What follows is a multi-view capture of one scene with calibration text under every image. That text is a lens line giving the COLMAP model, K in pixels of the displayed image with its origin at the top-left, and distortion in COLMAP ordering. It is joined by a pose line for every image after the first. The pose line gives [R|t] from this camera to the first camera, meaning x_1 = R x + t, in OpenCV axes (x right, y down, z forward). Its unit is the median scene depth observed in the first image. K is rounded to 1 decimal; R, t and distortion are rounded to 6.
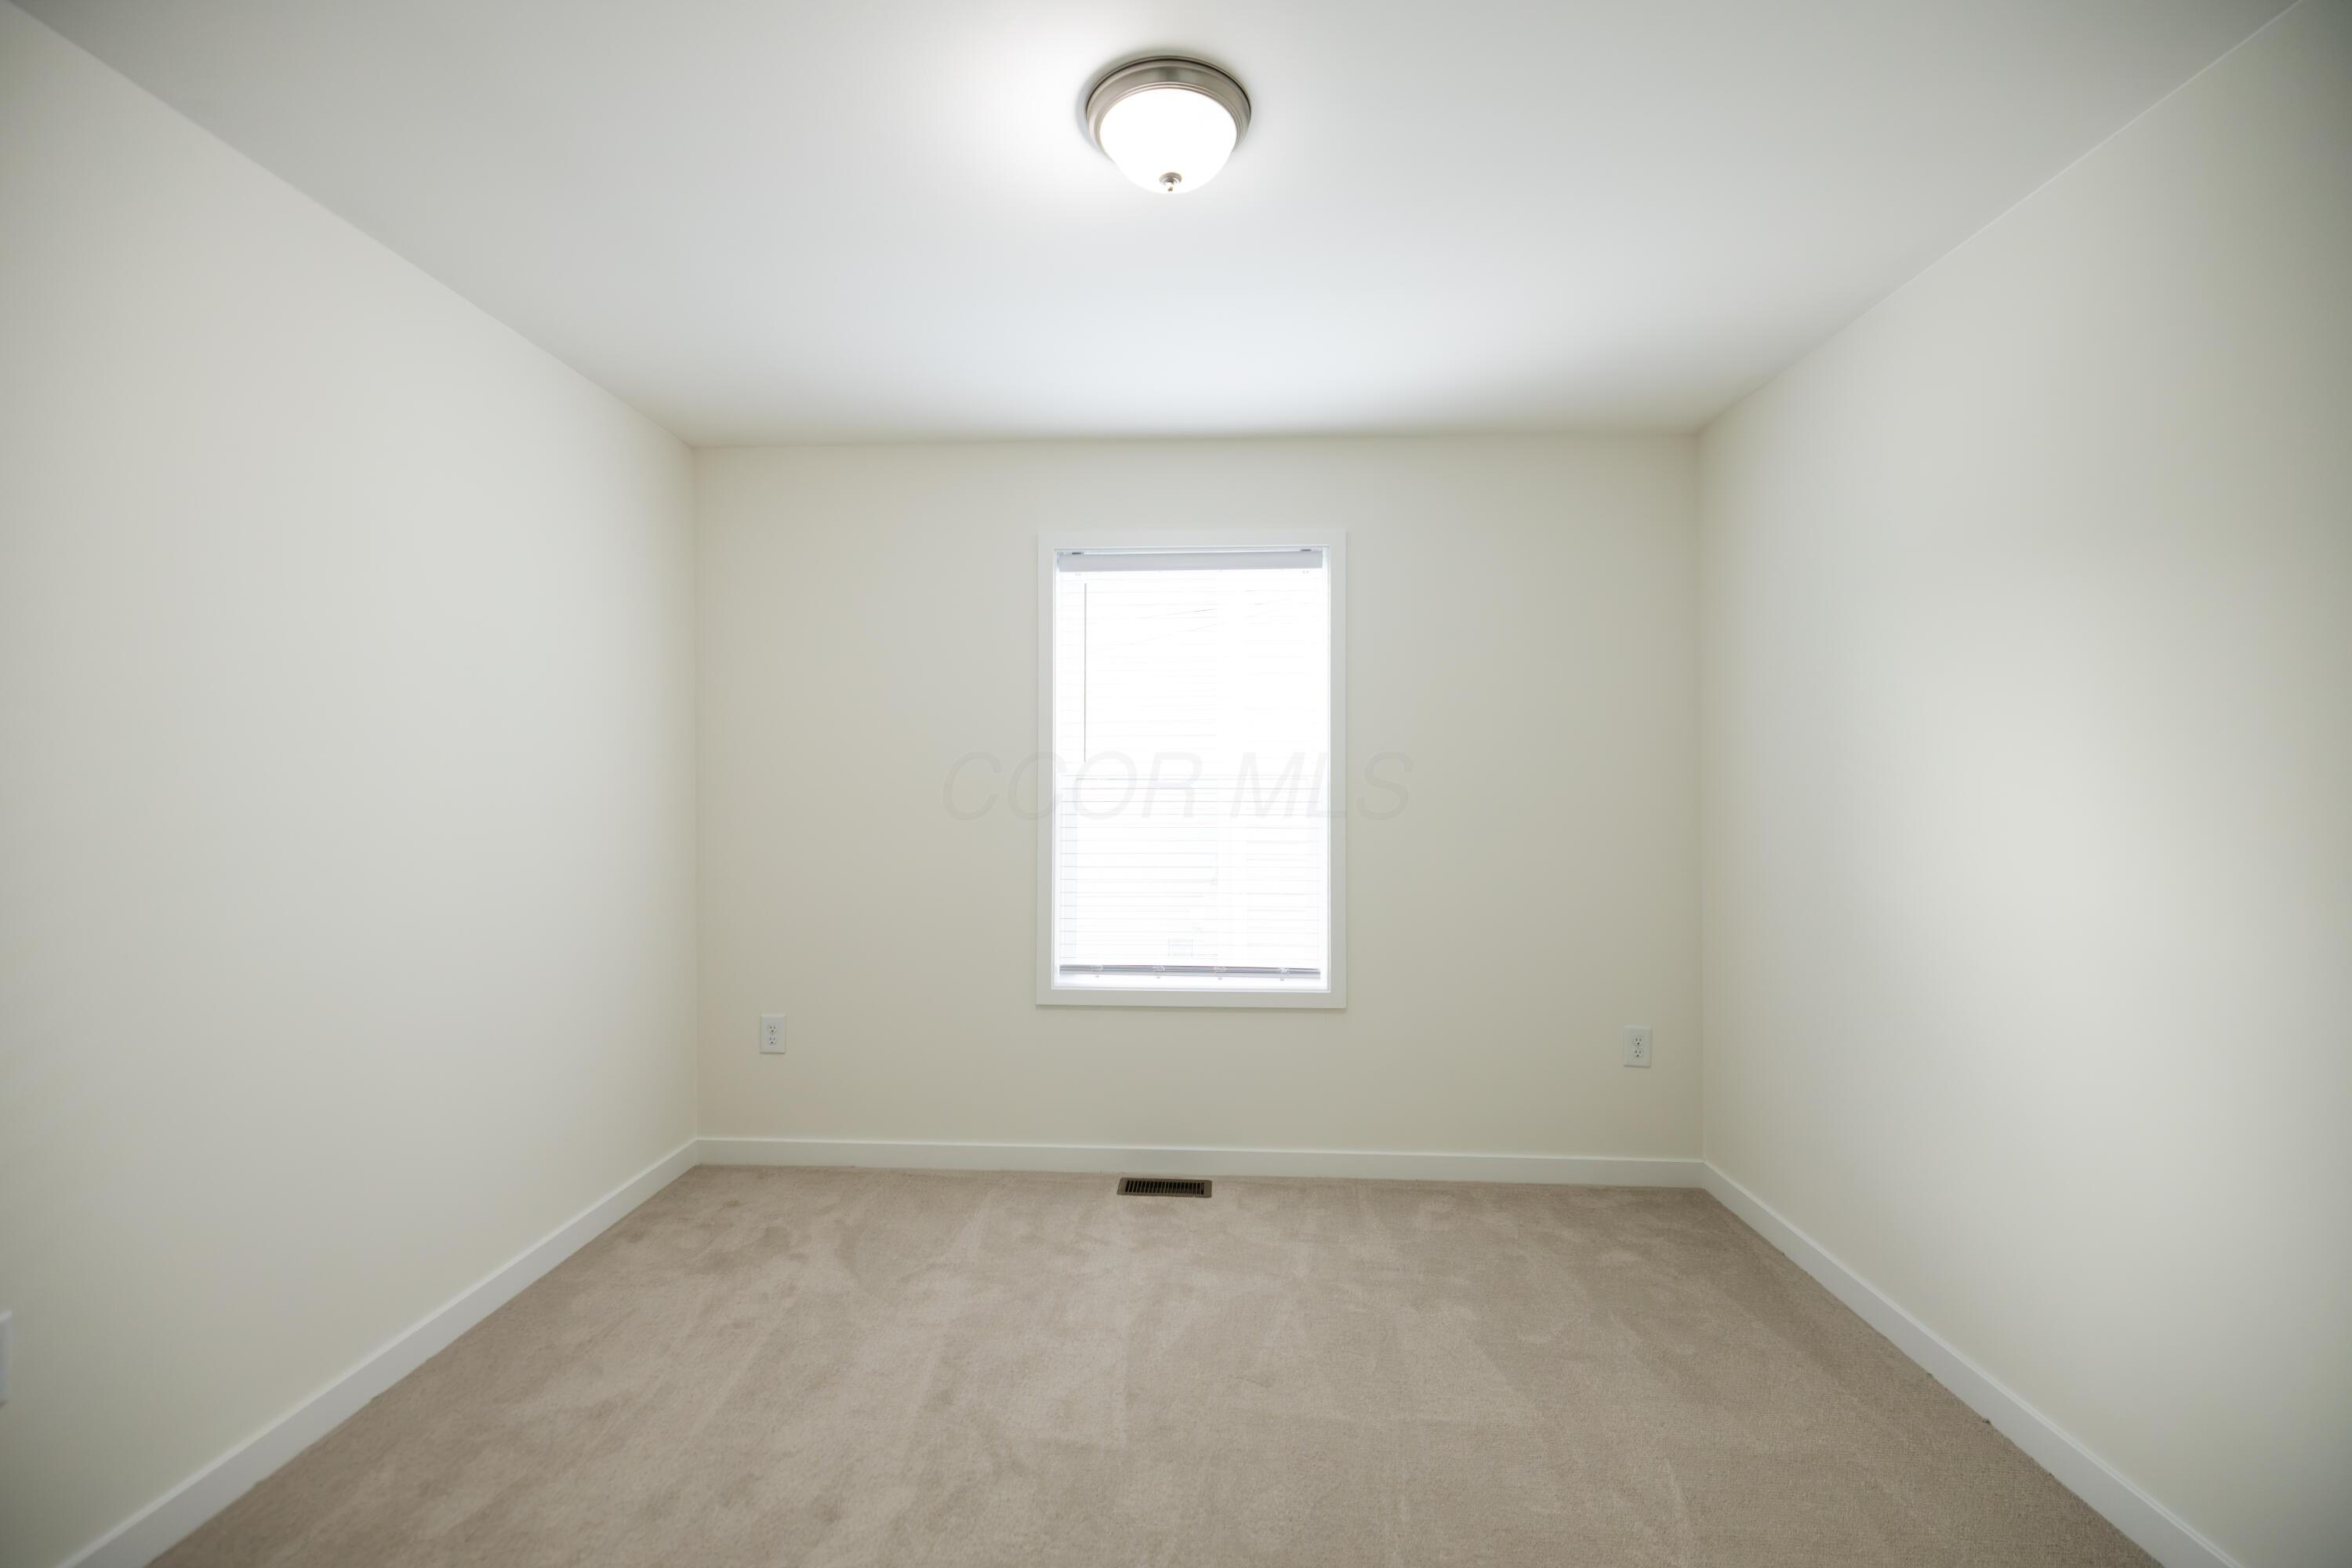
lens RADIAL K [[1003.2, 0, 1166.2], [0, 1003.2, 771.4], [0, 0, 1]] dist [0.000613, -0.001108]
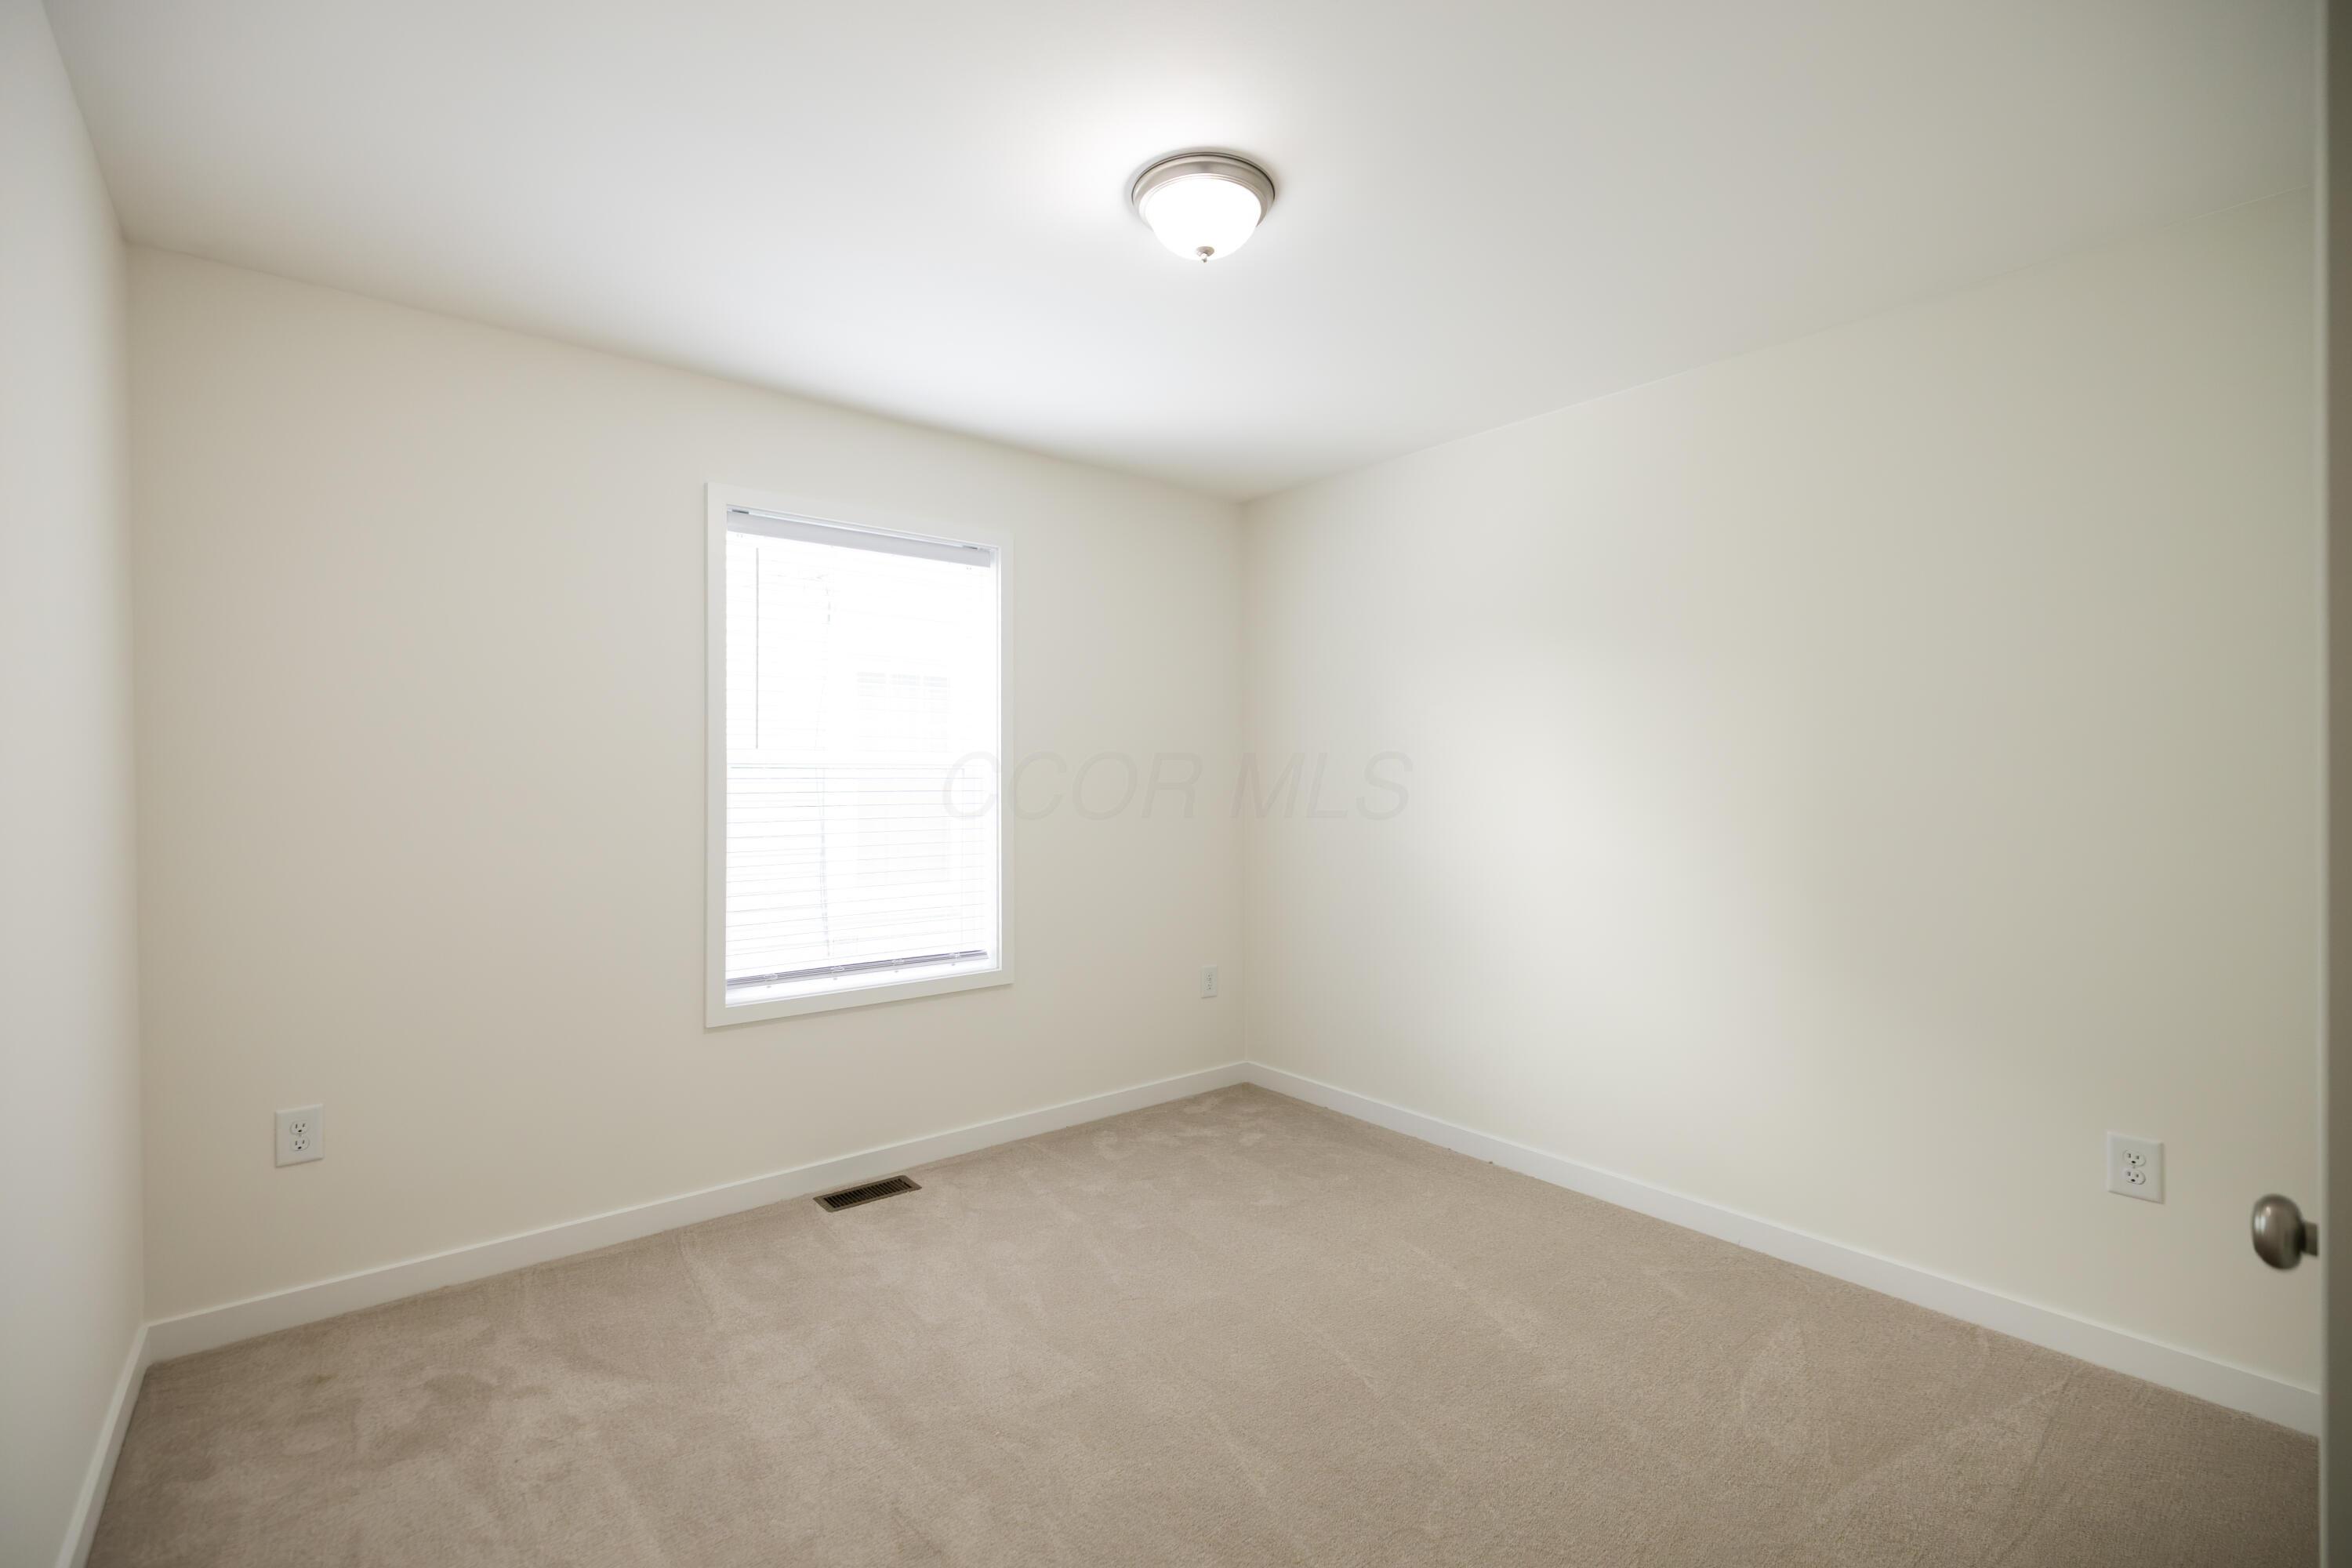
lens RADIAL K [[1032.8, 0, 1171.8], [0, 1032.8, 767.1], [0, 0, 1]] dist [-0.003673, -0.000696]
pose [[0.733338, 0.005482, 0.679842, -0.469918], [-0.008131, 0.999967, 0.000708, 0.003852], [-0.679815, -0.006047, 0.733358, 0.082149]]
